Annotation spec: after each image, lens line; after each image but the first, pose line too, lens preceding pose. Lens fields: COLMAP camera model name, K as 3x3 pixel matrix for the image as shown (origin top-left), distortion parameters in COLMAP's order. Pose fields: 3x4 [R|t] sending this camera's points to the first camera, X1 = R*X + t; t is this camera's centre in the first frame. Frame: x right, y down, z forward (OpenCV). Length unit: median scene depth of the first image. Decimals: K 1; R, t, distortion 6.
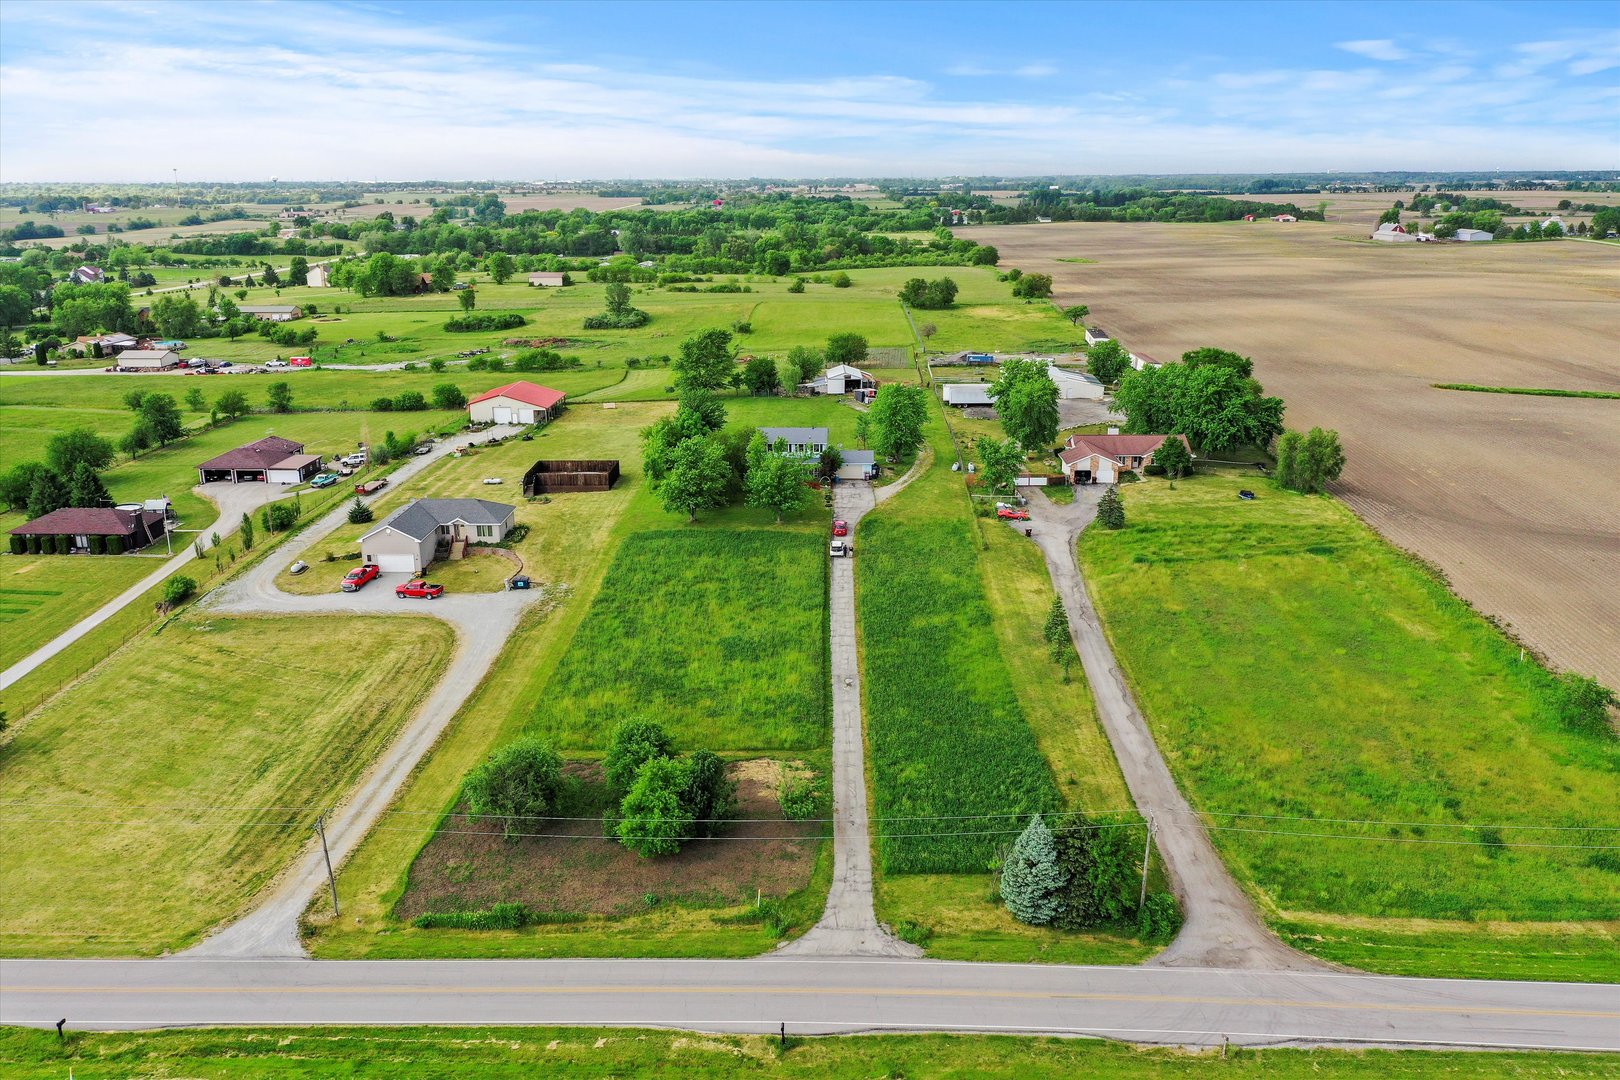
lens RADIAL K [[1295.9, 0, 815.7], [0, 1295.9, 545.7], [0, 0, 1]] dist [0.012970, -0.003173]
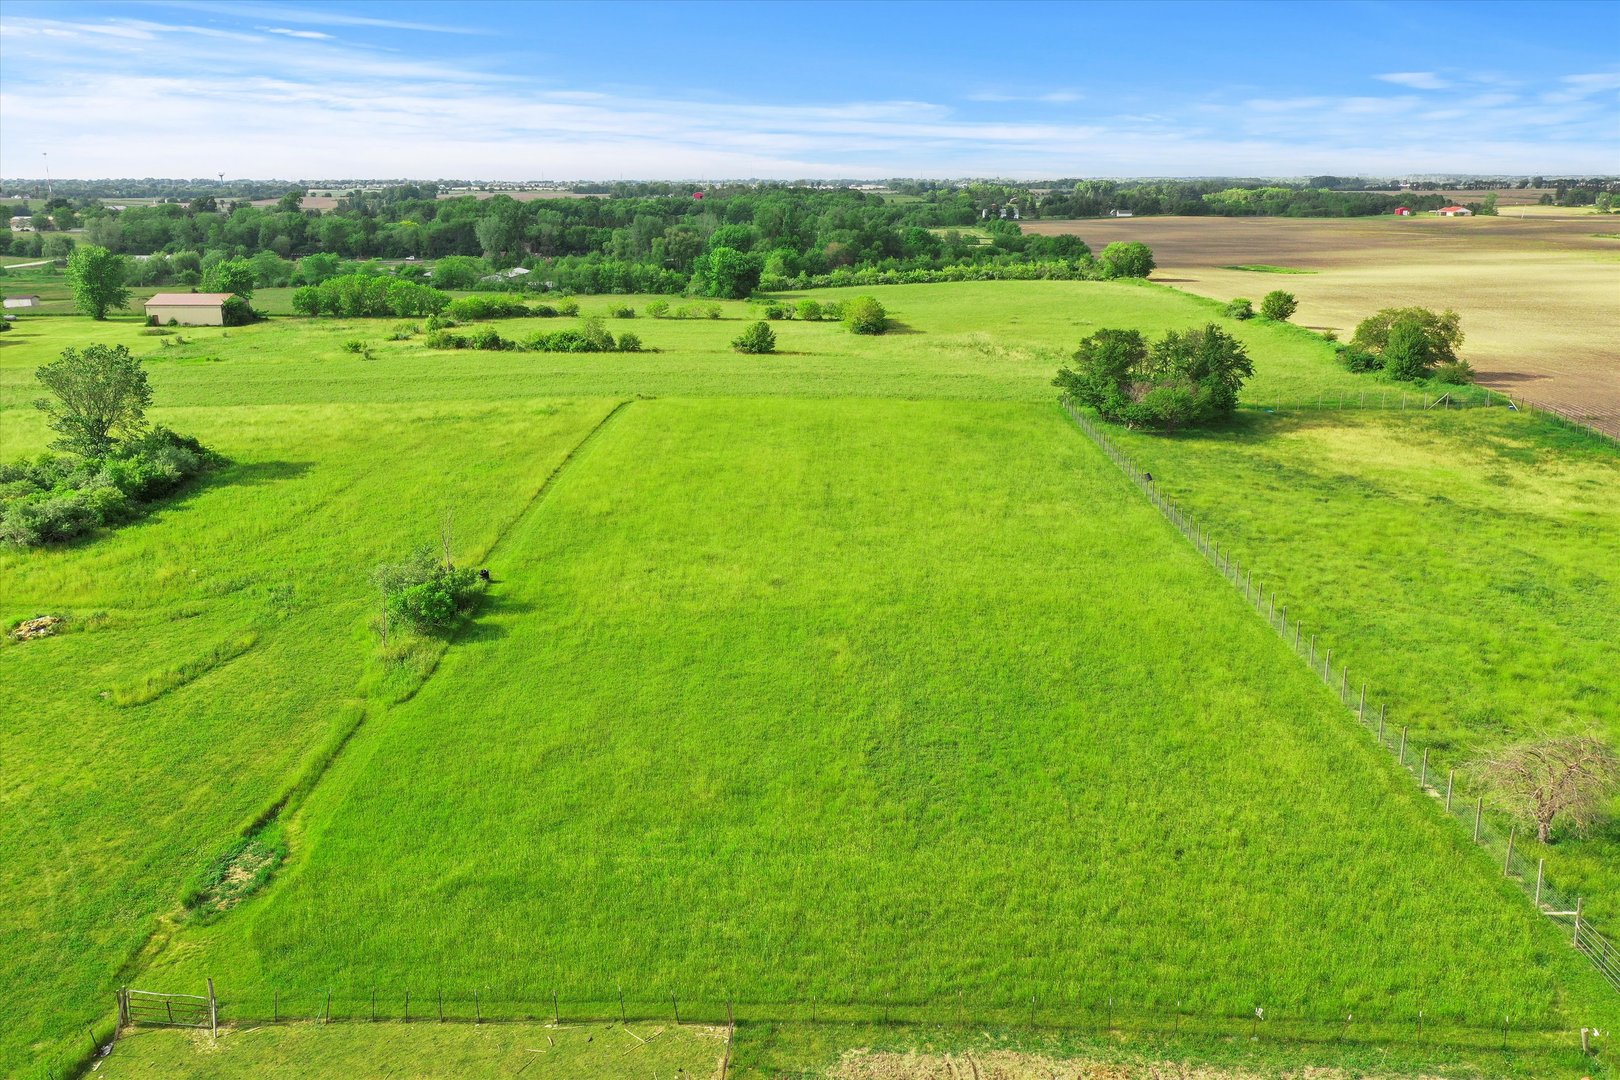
lens RADIAL K [[1295.9, 0, 795.6], [0, 1295.9, 531.7], [0, 0, 1]] dist [0.012970, -0.003173]
pose [[0.999832, 0.007765, -0.016612, 0.008120], [-0.008001, 0.999867, -0.014201, -0.250712], [0.016499, 0.014331, 0.999761, 1.128177]]
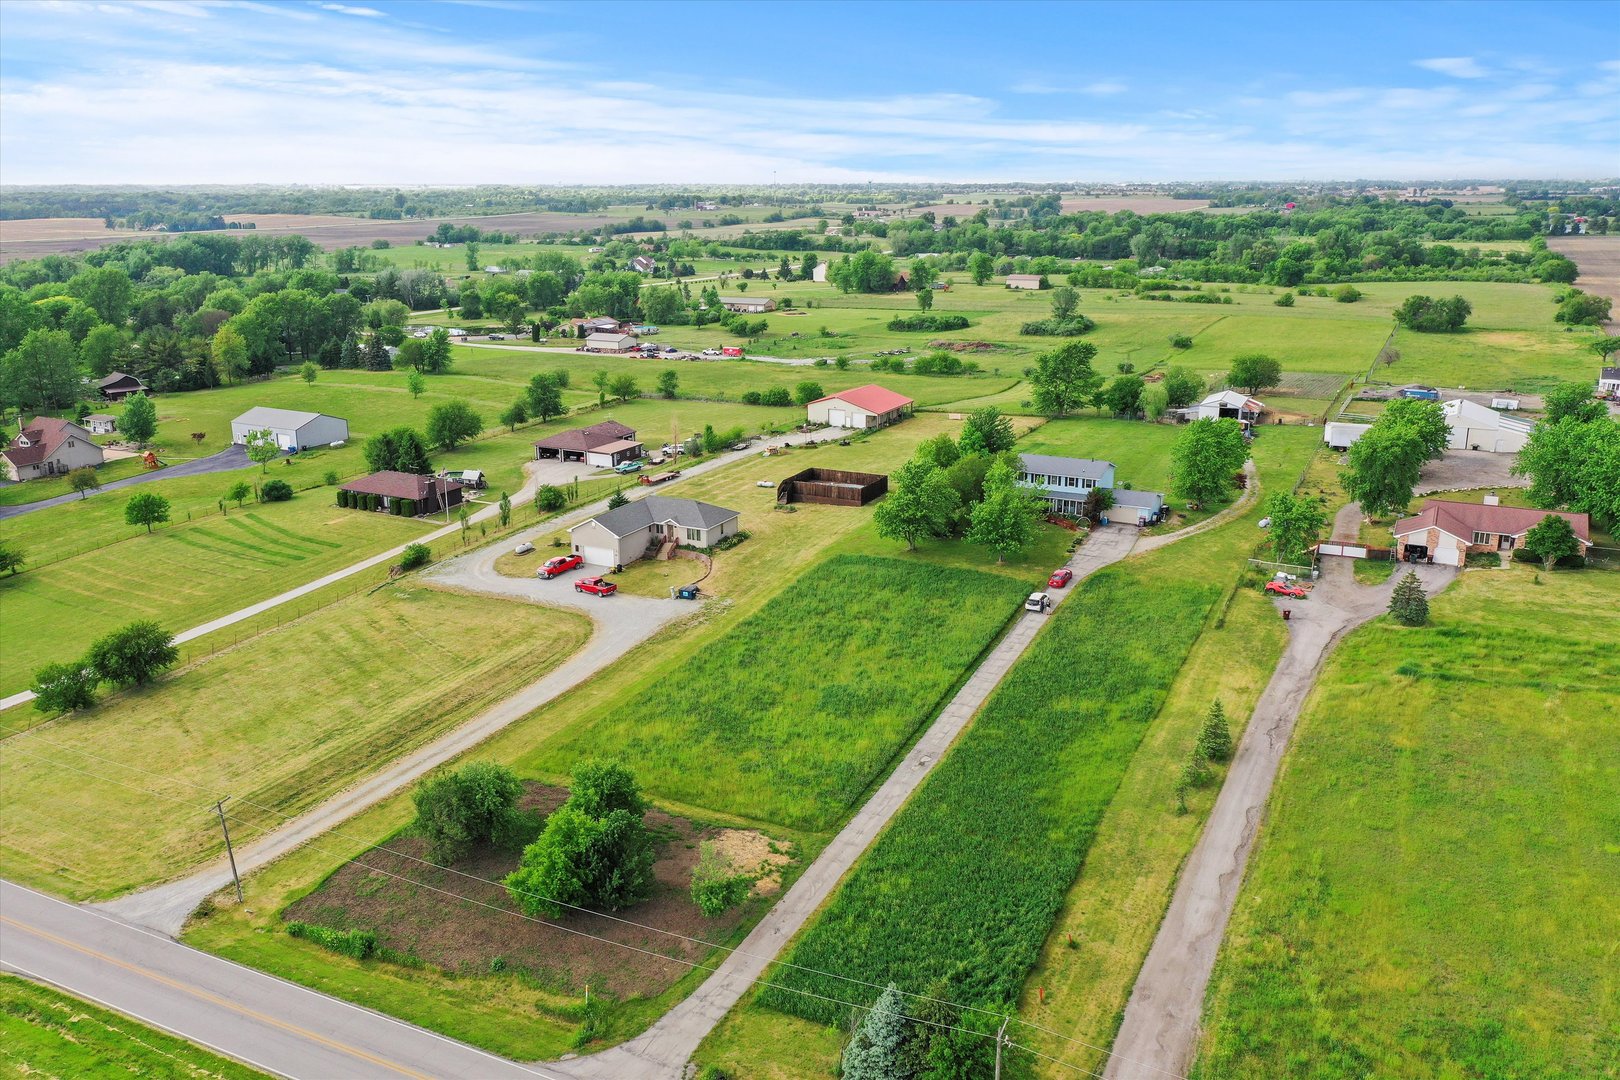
lens RADIAL K [[1295.9, 0, 802.4], [0, 1295.9, 547.8], [0, 0, 1]] dist [0.012970, -0.003173]
pose [[0.902691, 0.120323, -0.413123, 0.140308], [-0.120217, 0.992398, 0.026360, -0.023102], [0.413154, 0.025870, 0.910294, 0.086634]]
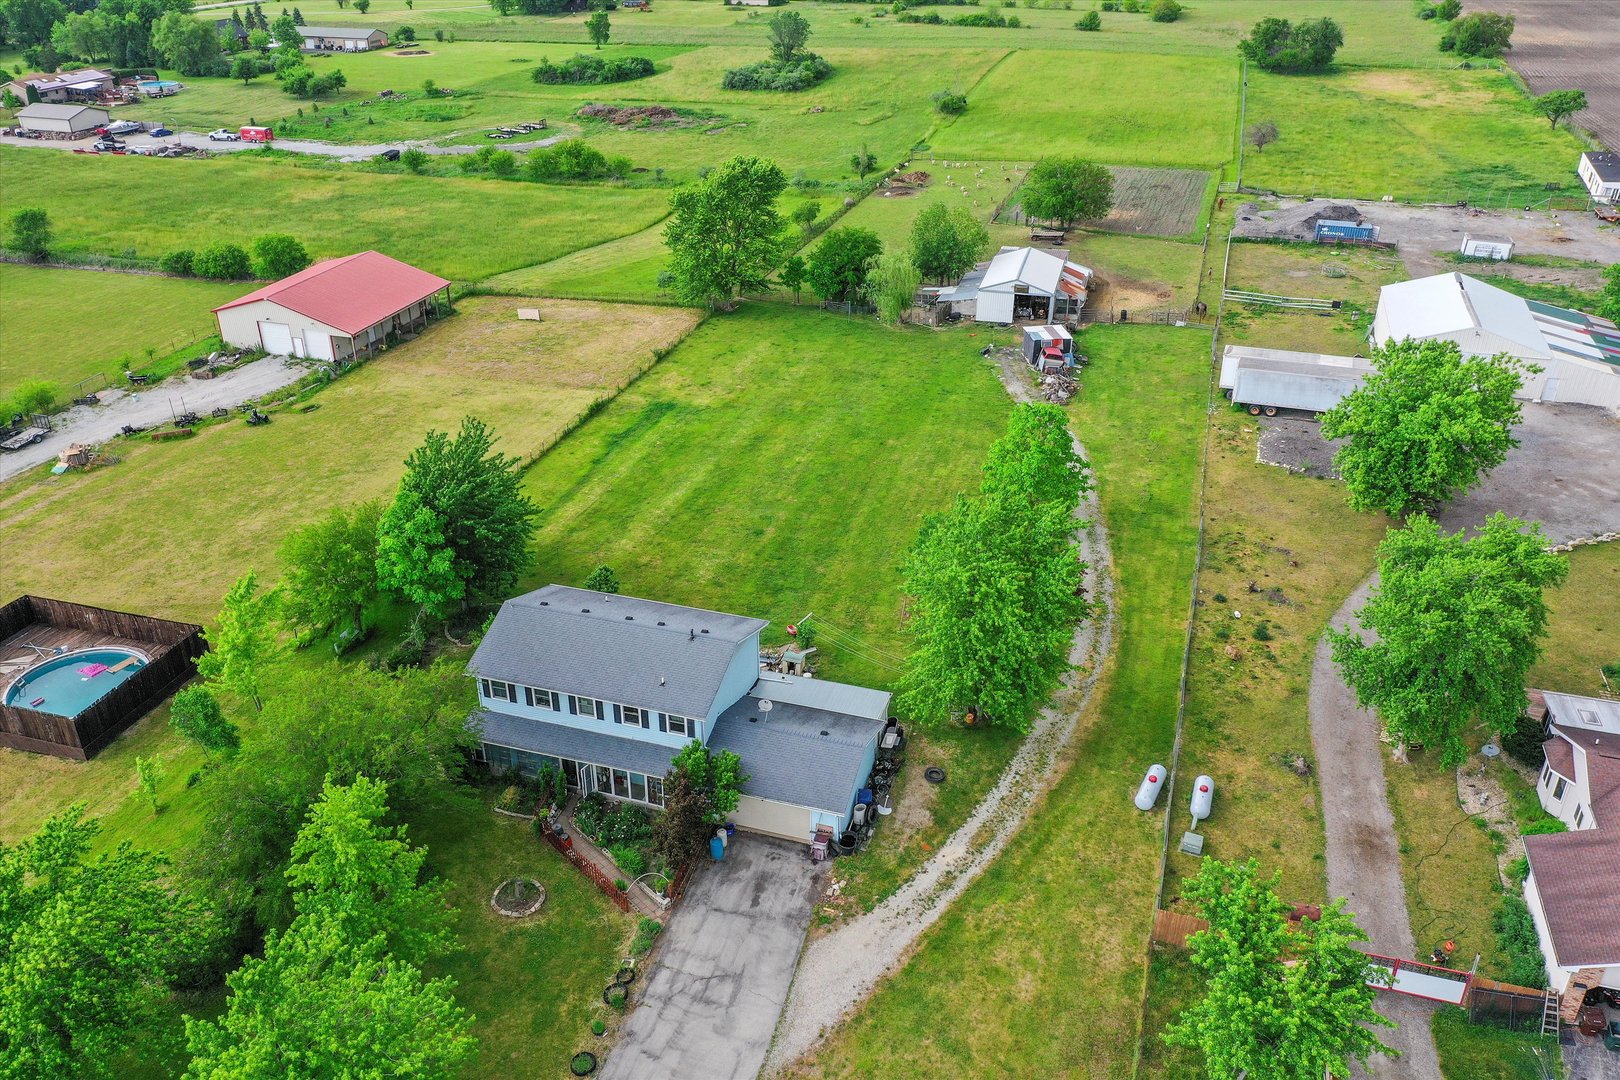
lens RADIAL K [[1295.9, 0, 803.3], [0, 1295.9, 537.3], [0, 0, 1]] dist [0.012970, -0.003173]
pose [[0.962015, 0.130904, -0.239565, 0.071159], [-0.079015, 0.973492, 0.214641, -0.135739], [0.261312, -0.187559, 0.946857, 0.522503]]
